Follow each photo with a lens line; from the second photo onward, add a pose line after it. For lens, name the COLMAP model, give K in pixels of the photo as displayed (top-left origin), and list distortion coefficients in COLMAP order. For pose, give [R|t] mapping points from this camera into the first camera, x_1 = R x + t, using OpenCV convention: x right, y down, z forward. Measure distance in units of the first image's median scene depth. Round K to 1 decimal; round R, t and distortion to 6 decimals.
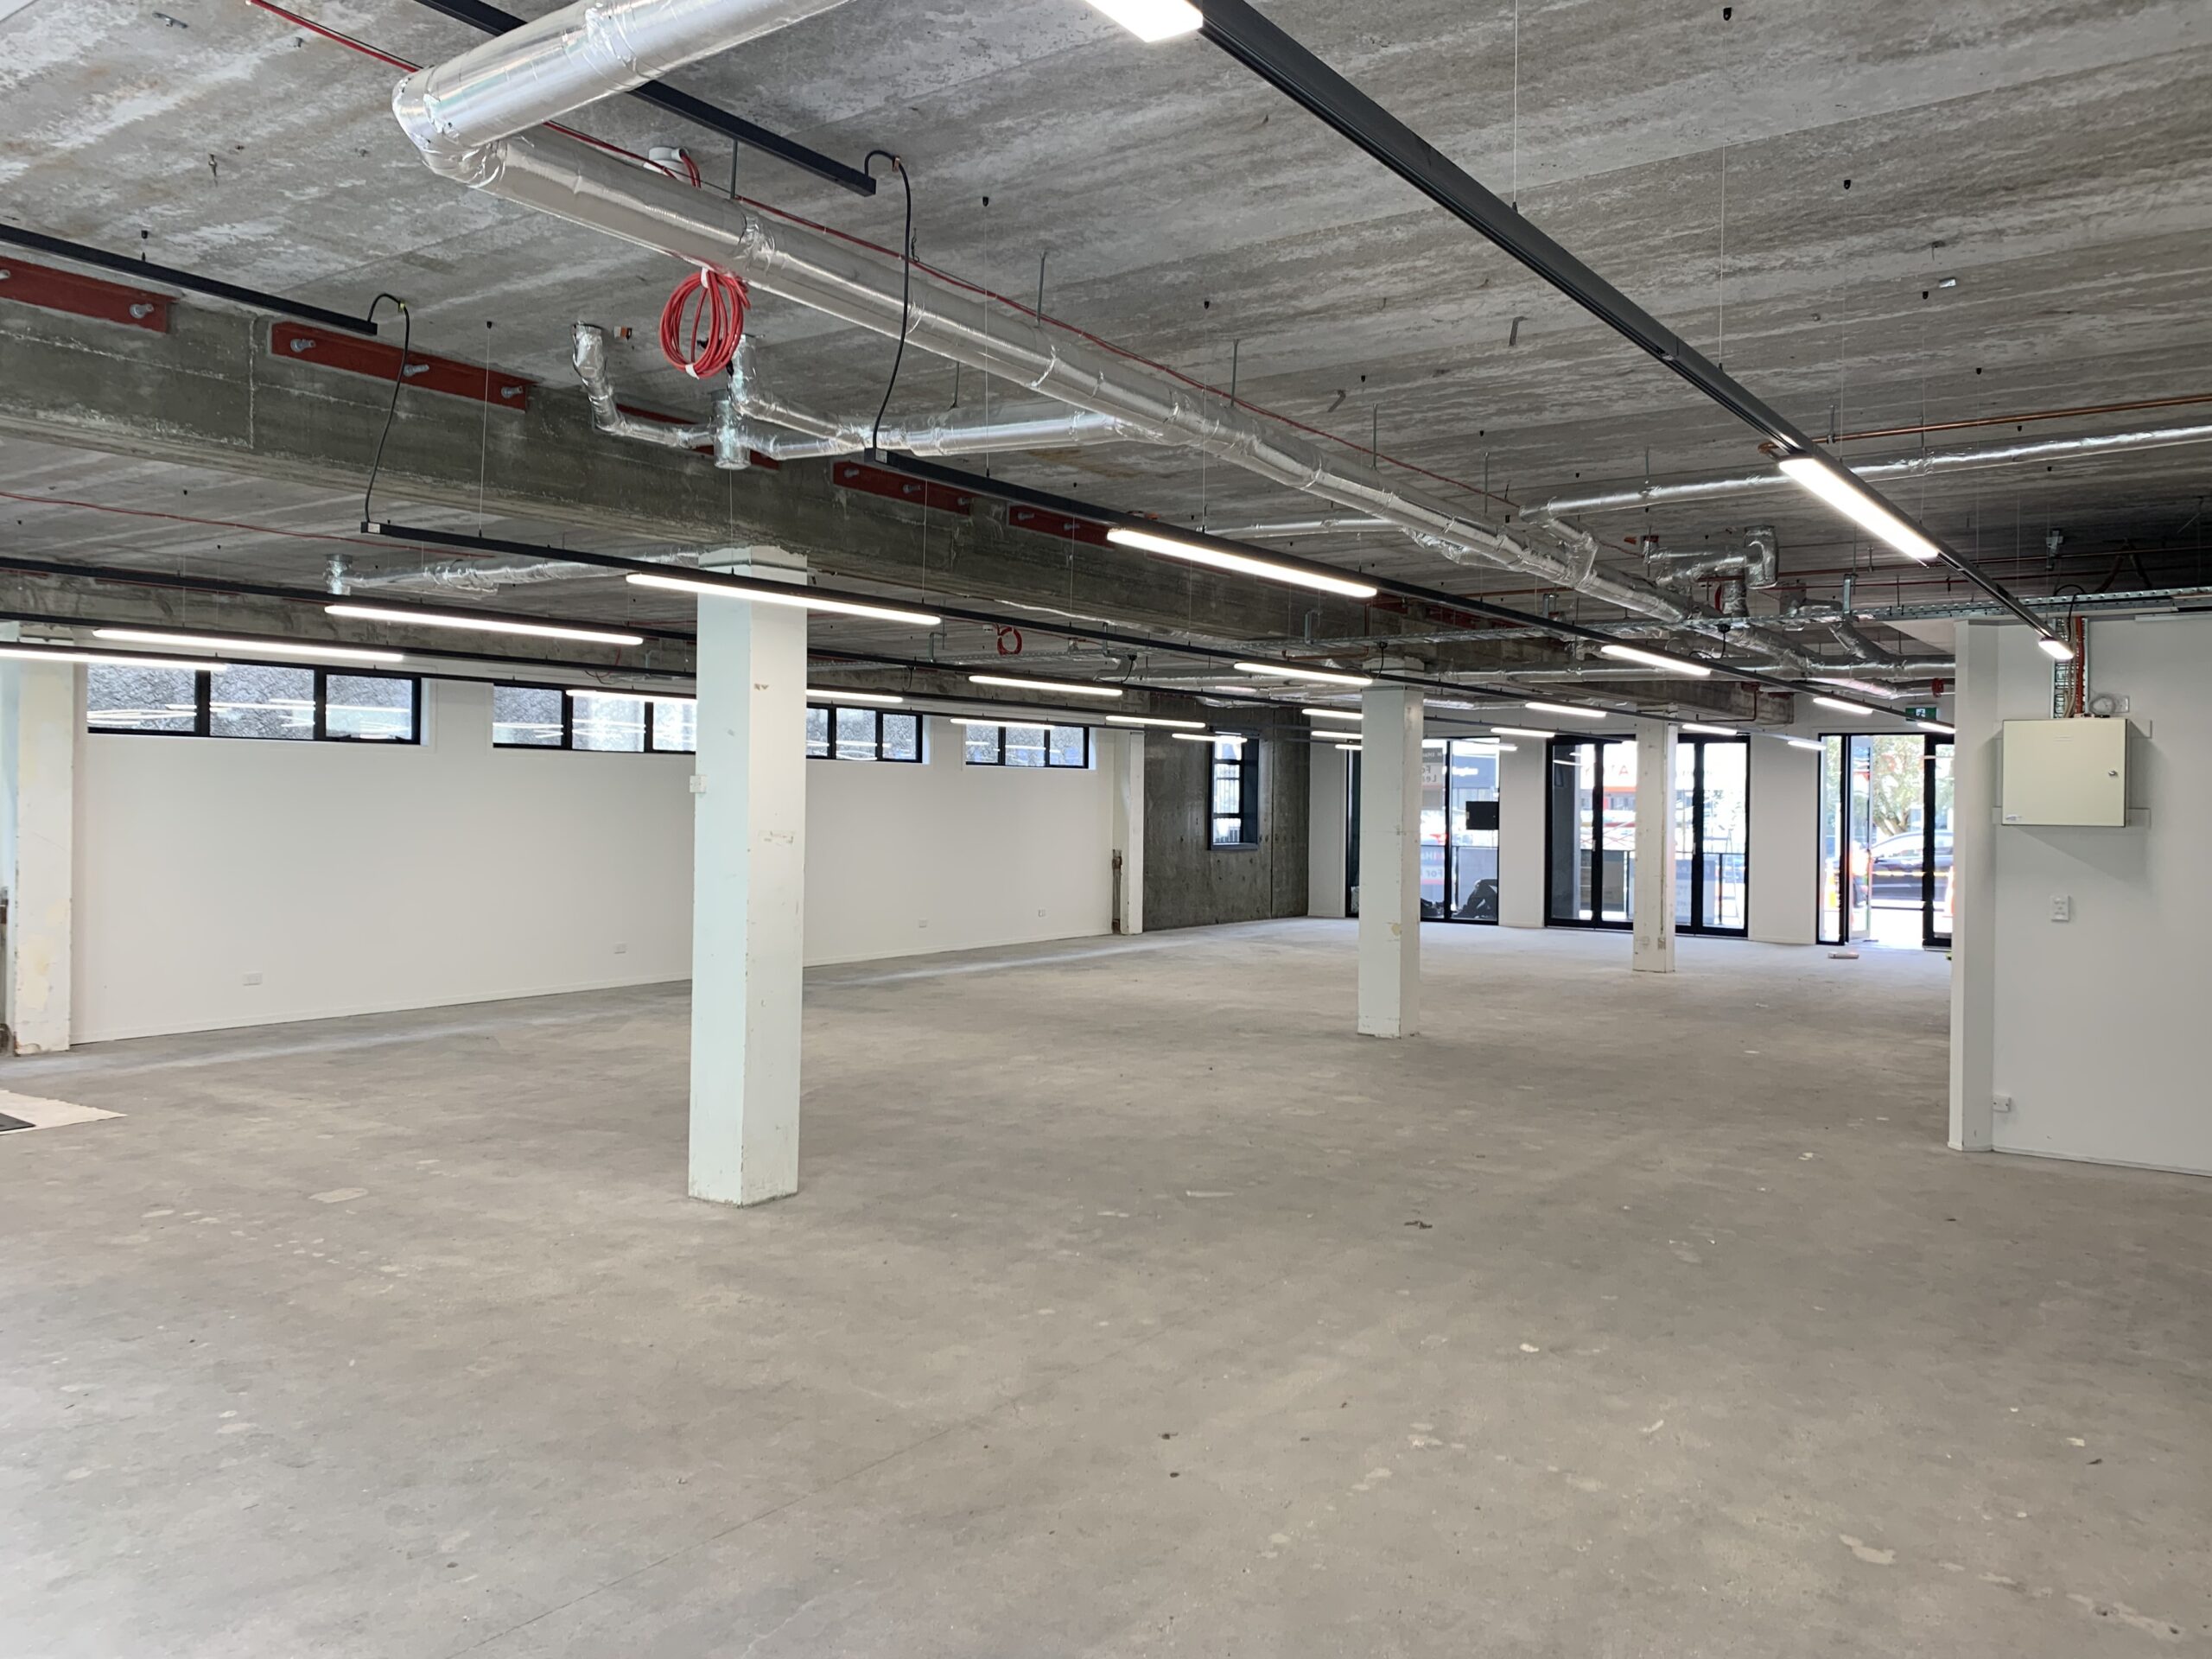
lens RADIAL K [[1669.9, 0, 1106.0], [0, 1669.9, 829.5], [0, 0, 1]] dist [0.105261, 0.000630]
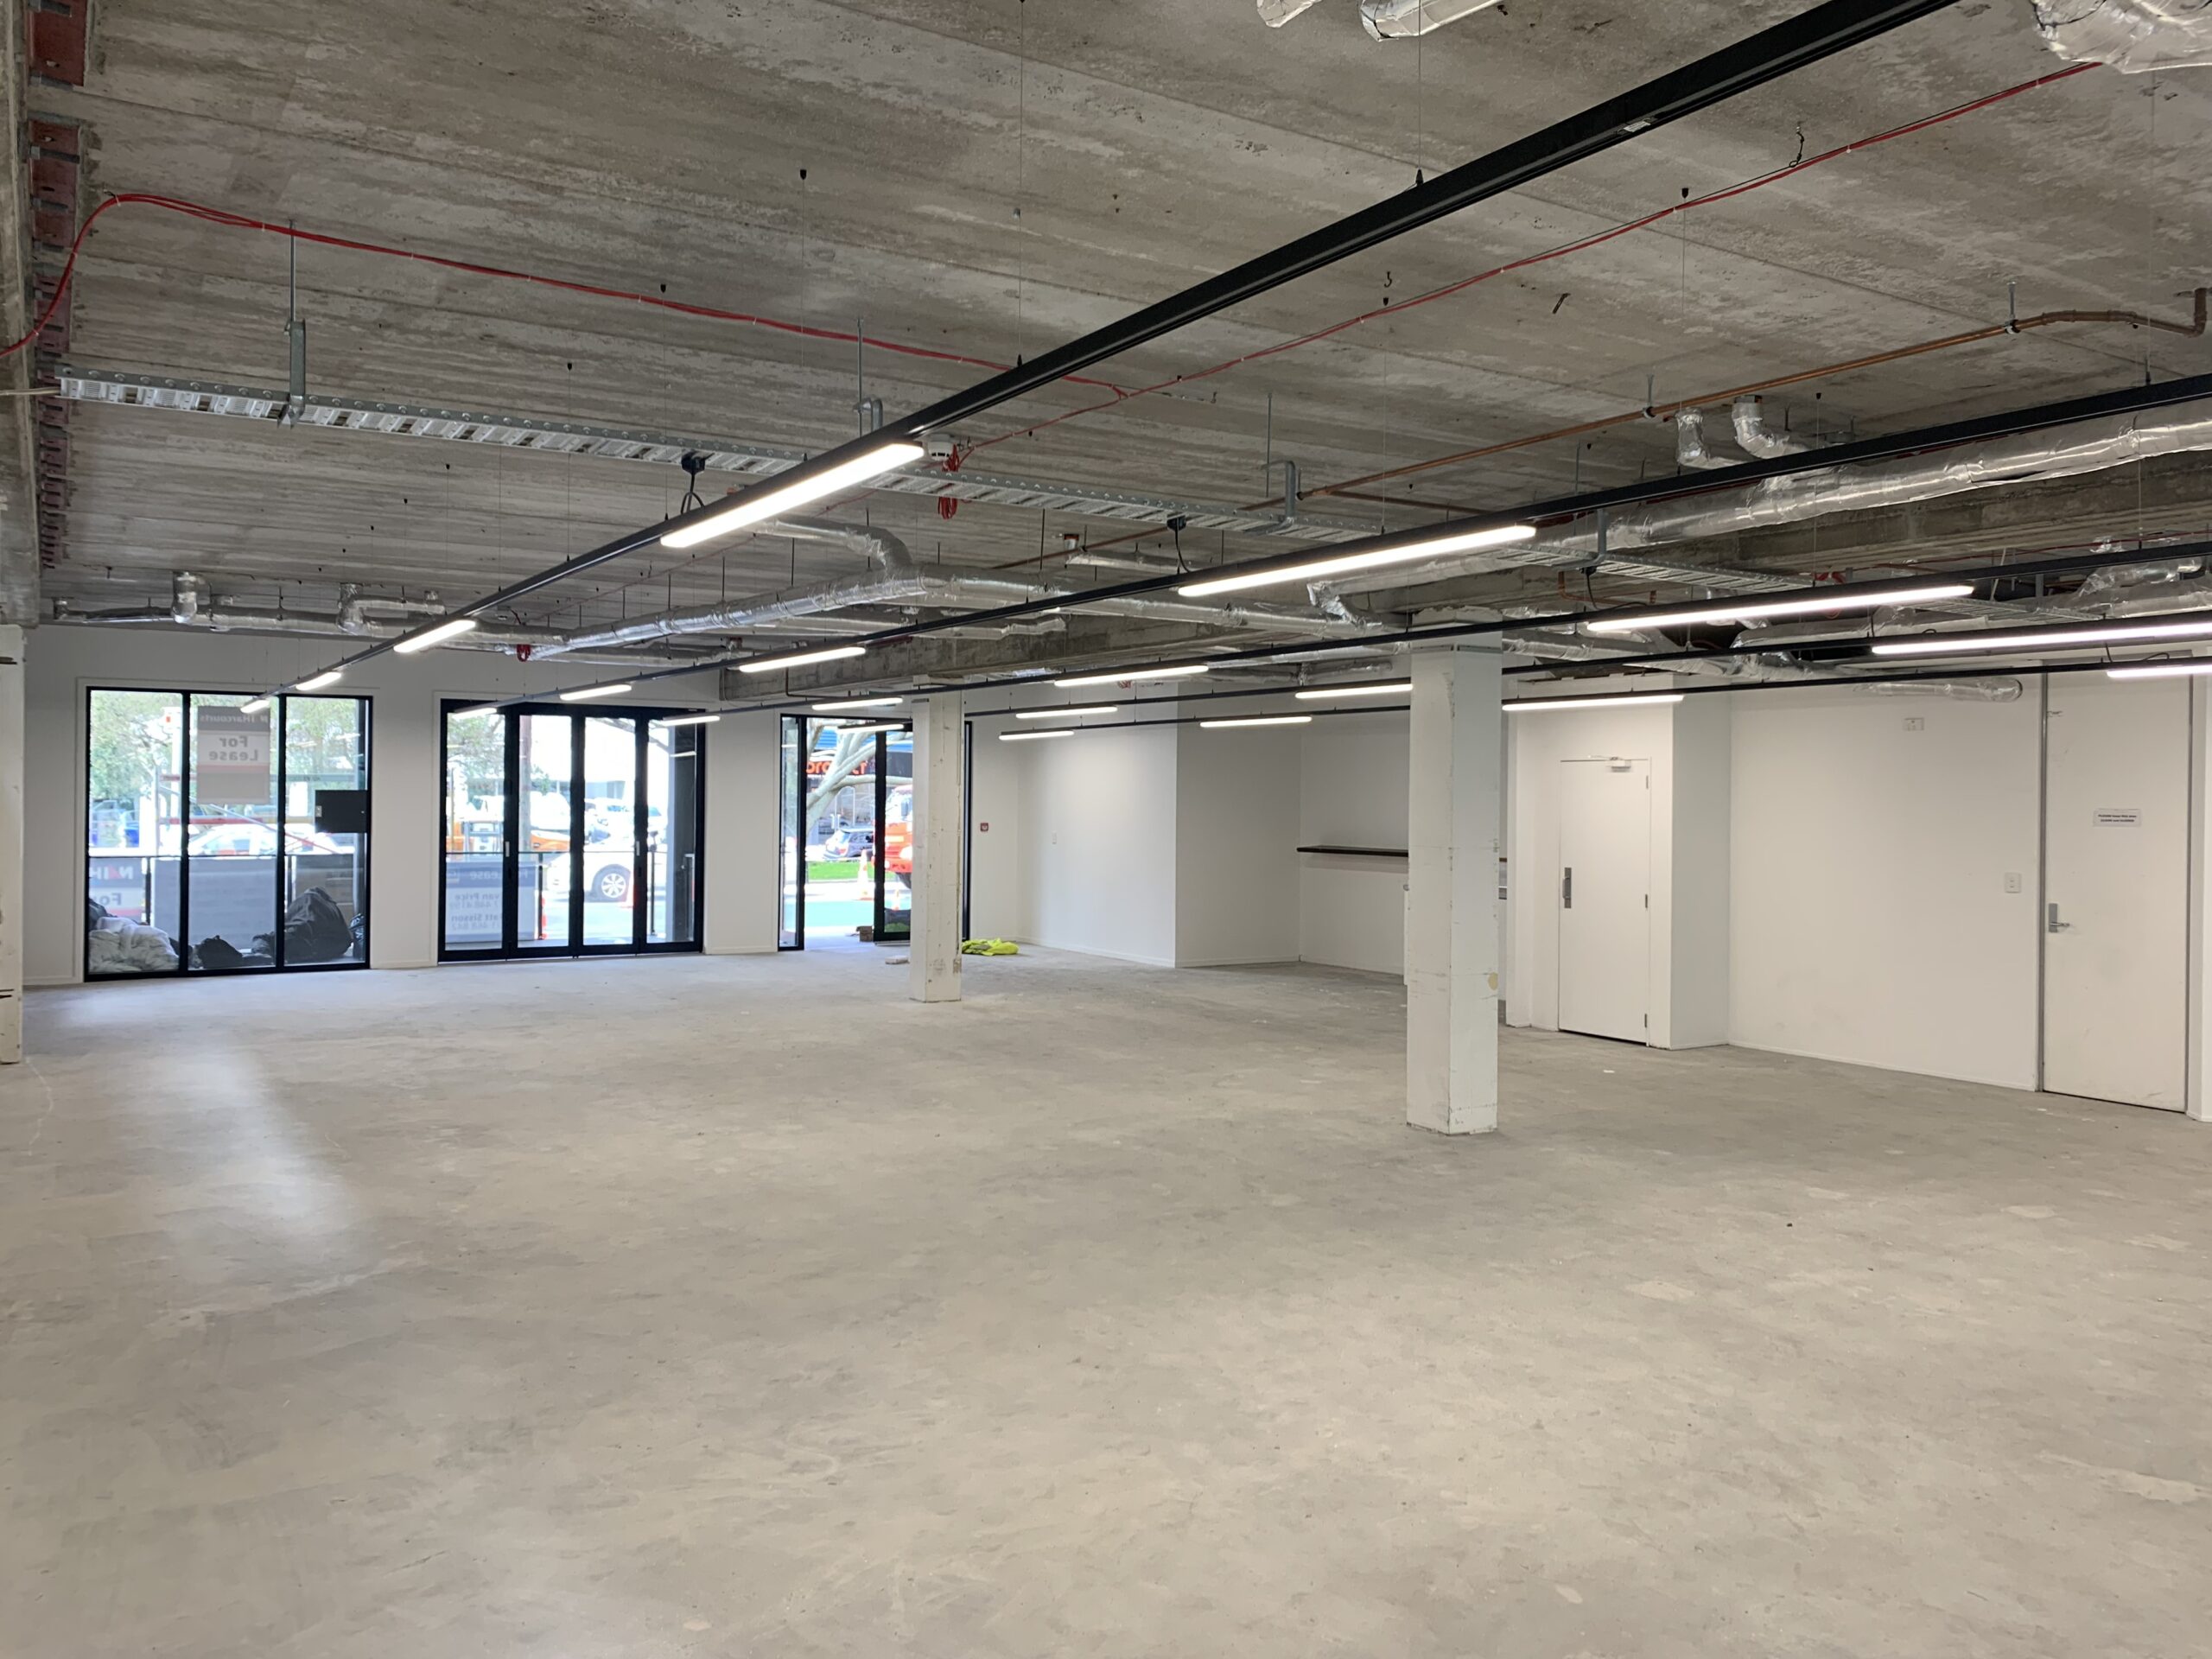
lens RADIAL K [[1669.9, 0, 1106.0], [0, 1669.9, 829.5], [0, 0, 1]] dist [0.105261, 0.000630]
pose [[0.392832, -0.025343, 0.919261, -0.292756], [0.011891, 0.999677, 0.022478, -0.012738], [-0.919533, 0.002101, 0.393006, 0.439746]]
